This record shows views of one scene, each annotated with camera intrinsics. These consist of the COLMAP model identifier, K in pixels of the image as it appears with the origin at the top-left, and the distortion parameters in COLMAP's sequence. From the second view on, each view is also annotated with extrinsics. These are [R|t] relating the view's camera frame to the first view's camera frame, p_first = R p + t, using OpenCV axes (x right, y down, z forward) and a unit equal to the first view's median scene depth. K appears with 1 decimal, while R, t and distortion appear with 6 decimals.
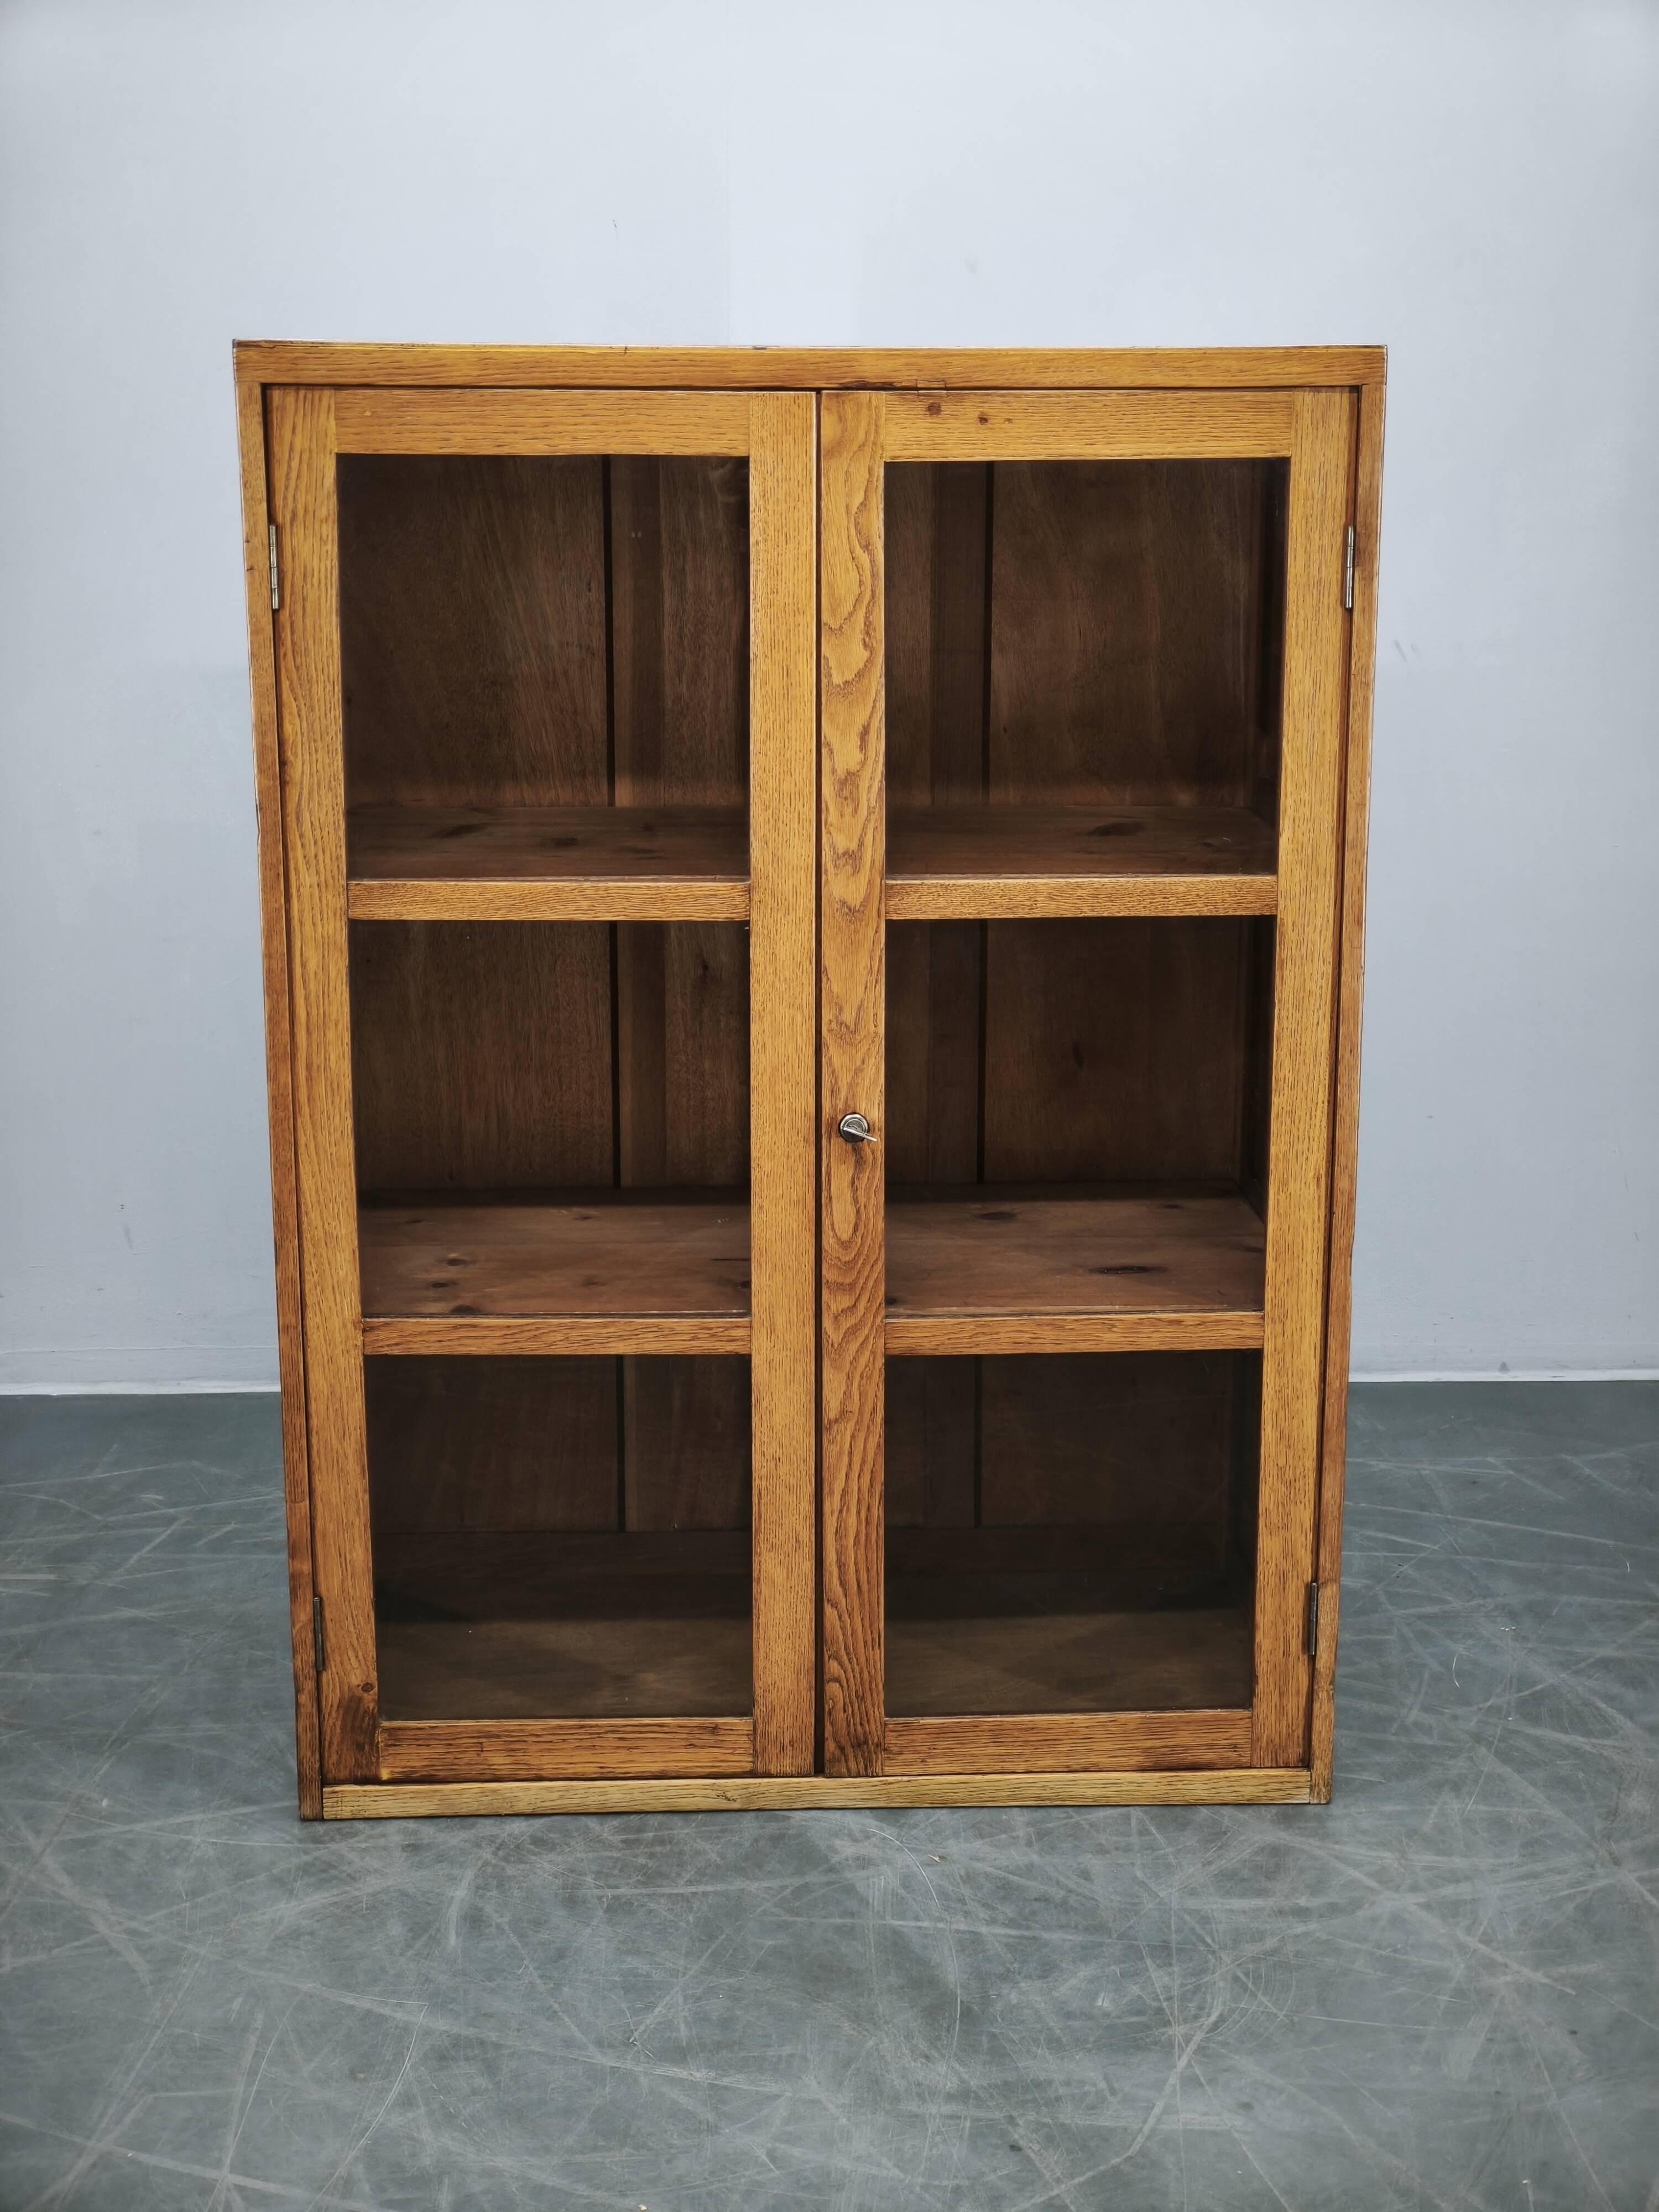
lens RADIAL K [[3014.6, 0, 847.9], [0, 3014.6, 1116.2], [0, 0, 1]] dist [0.022519, 0.293758]
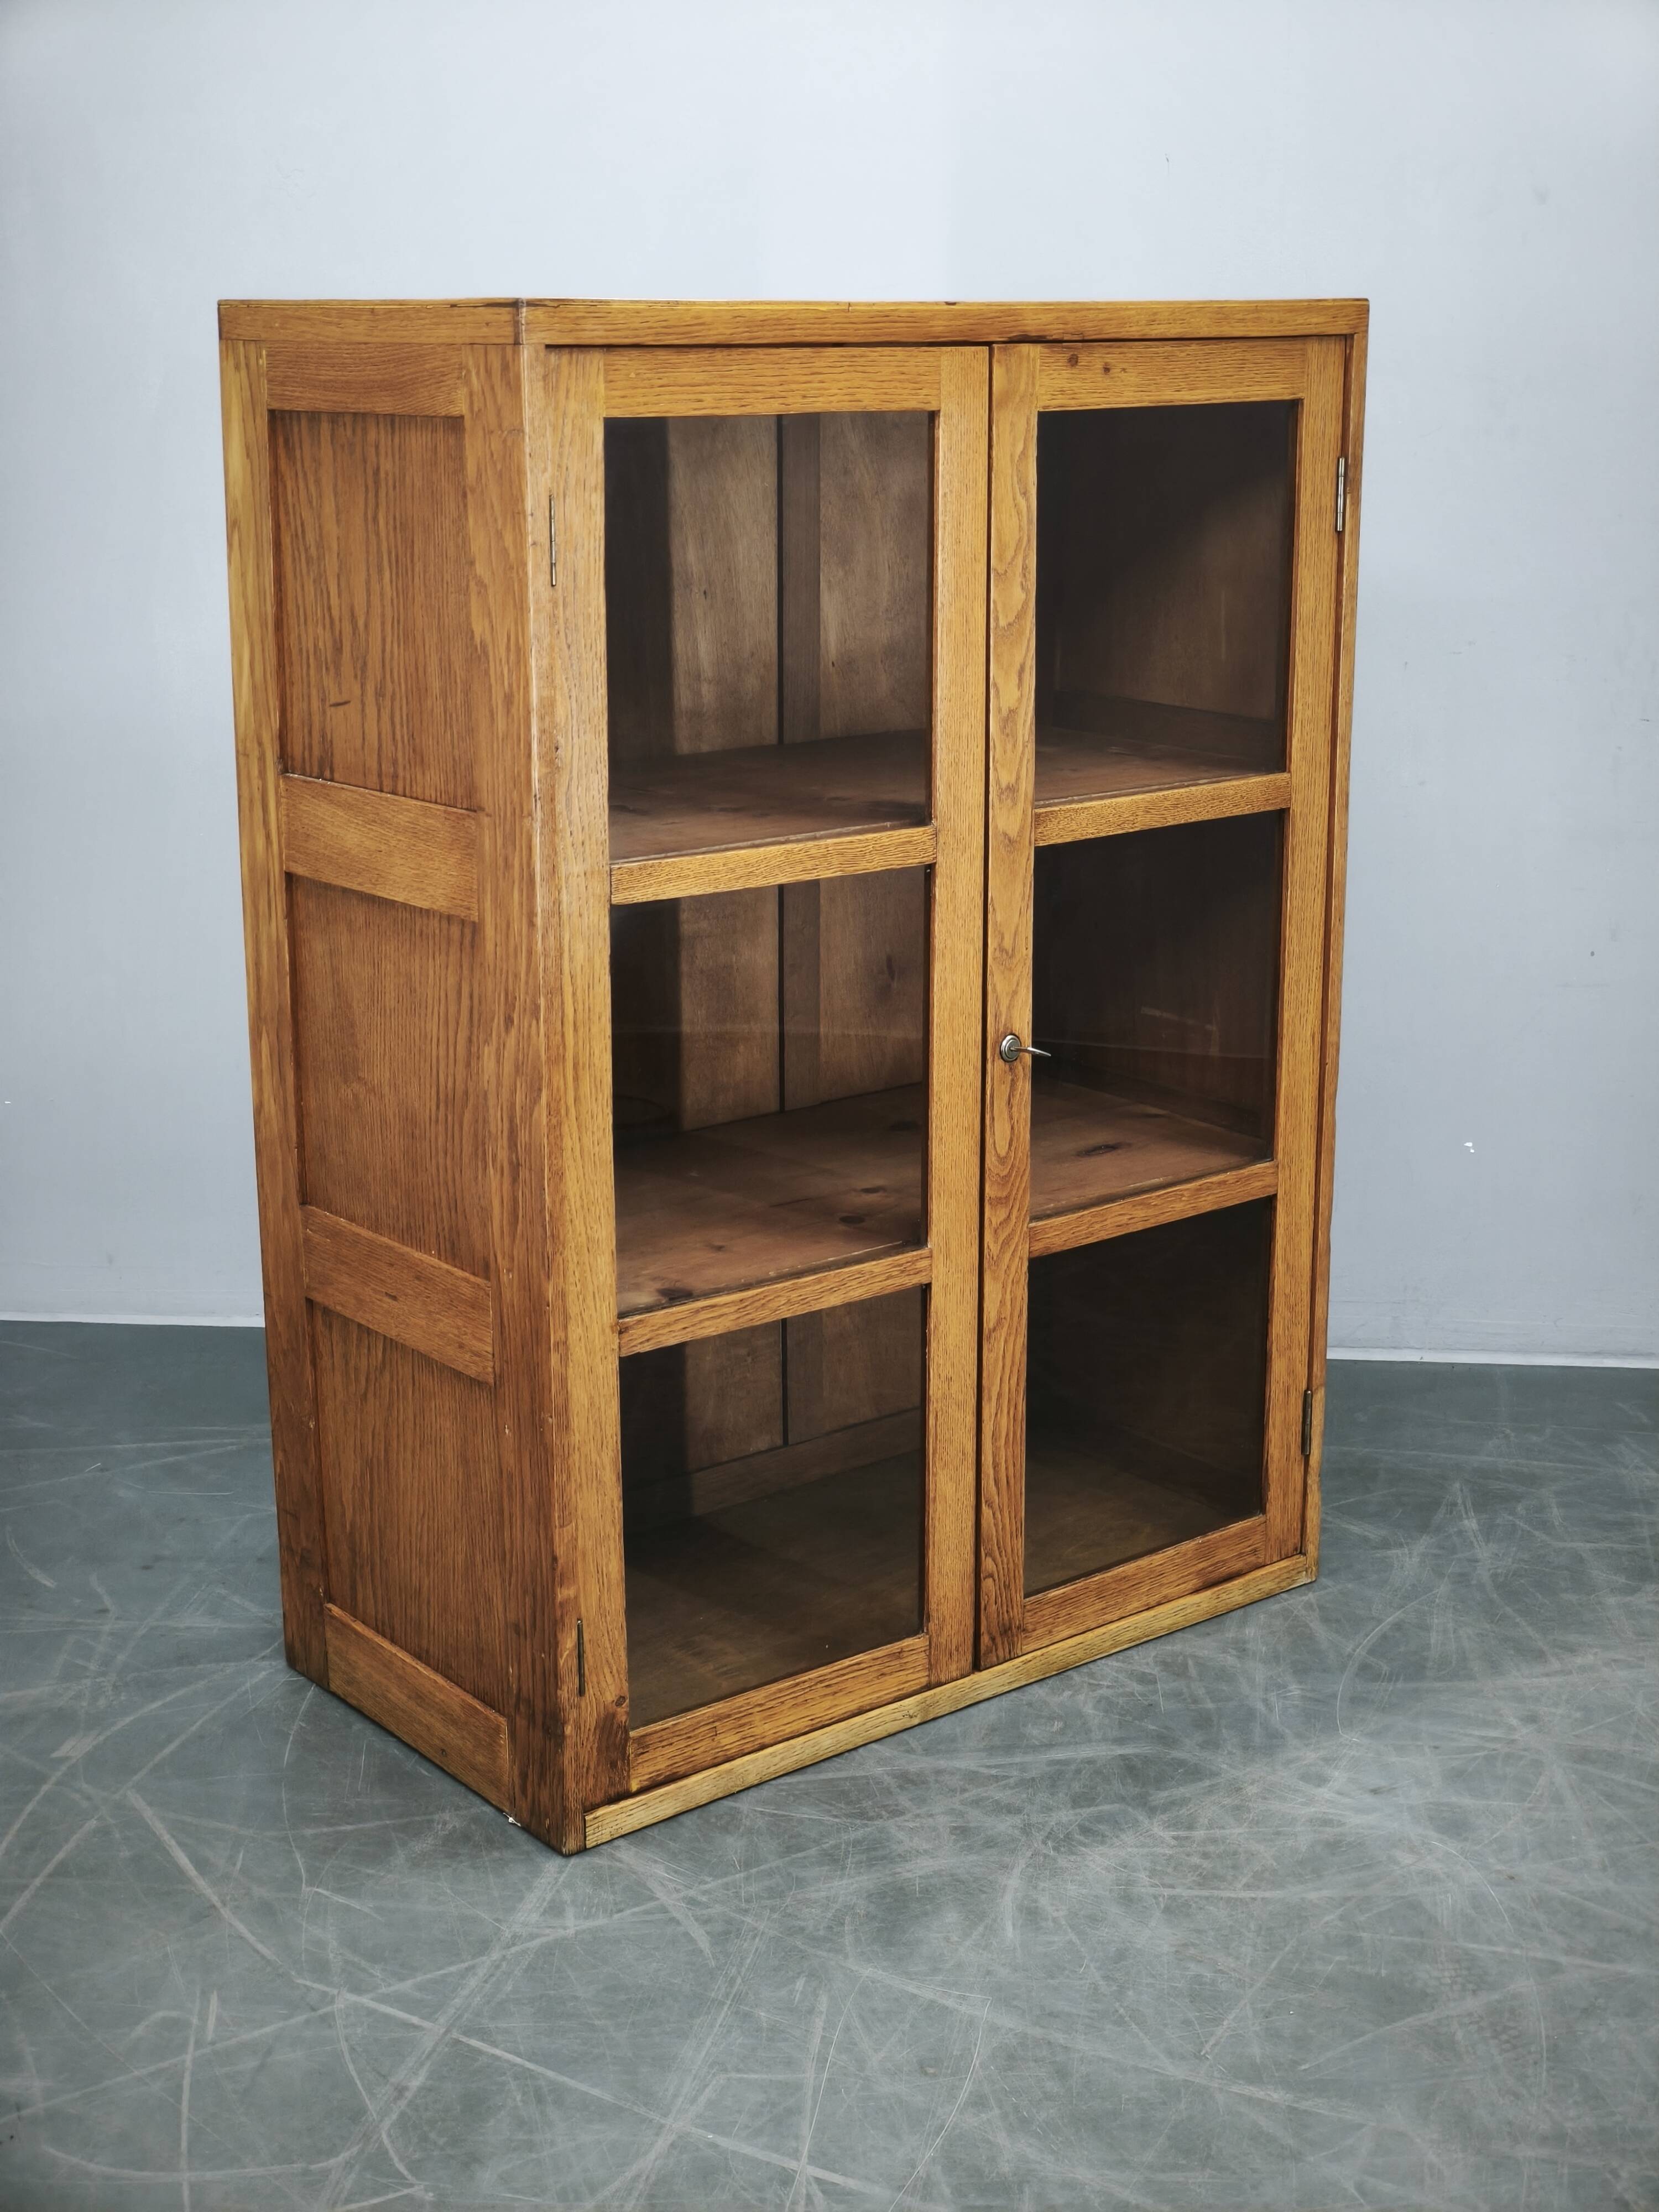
lens RADIAL K [[3014.6, 0, 847.9], [0, 3014.6, 1116.2], [0, 0, 1]] dist [0.022519, 0.293758]
pose [[0.807204, -0.155783, 0.569344, -0.634416], [0.139637, 0.987564, 0.072242, -0.055899], [-0.573518, 0.021187, 0.818919, 0.170103]]
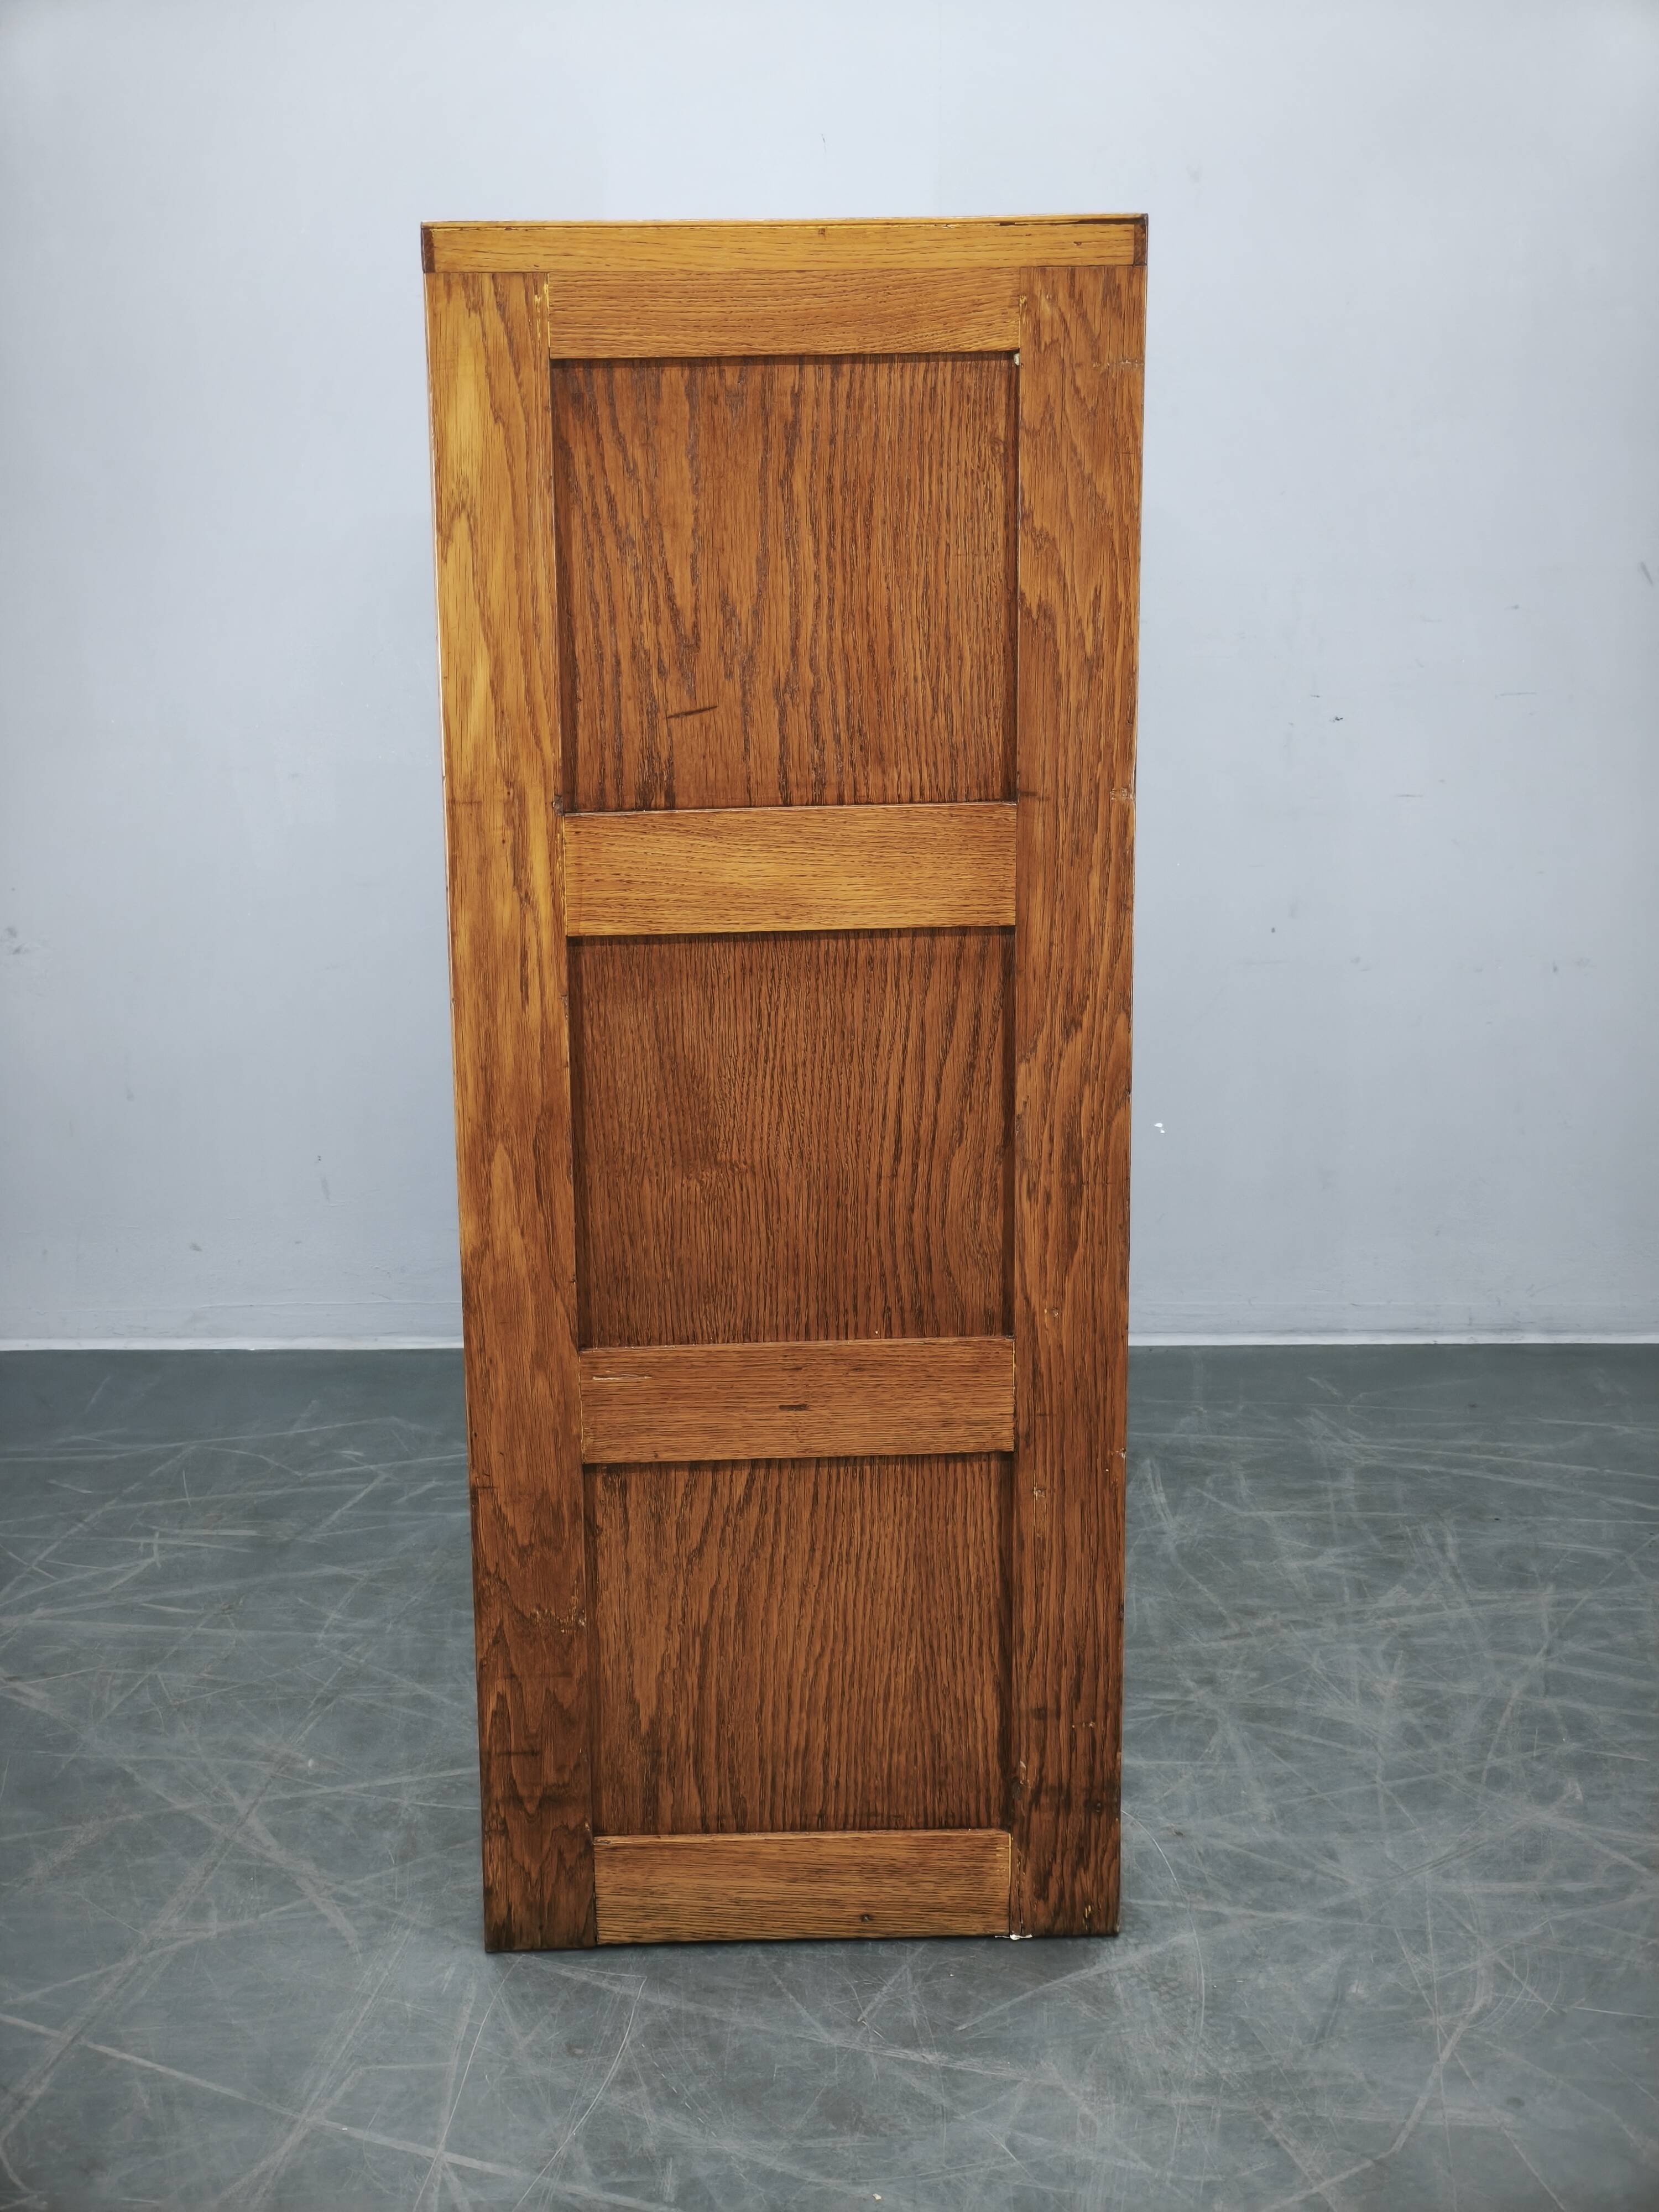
lens RADIAL K [[3014.6, 0, 847.9], [0, 3014.6, 1116.2], [0, 0, 1]] dist [0.022519, 0.293758]
pose [[0.017954, -0.241205, 0.970308, -0.974794], [0.240298, 0.943061, 0.229985, -0.203833], [-0.970533, 0.229034, 0.074892, 0.934863]]
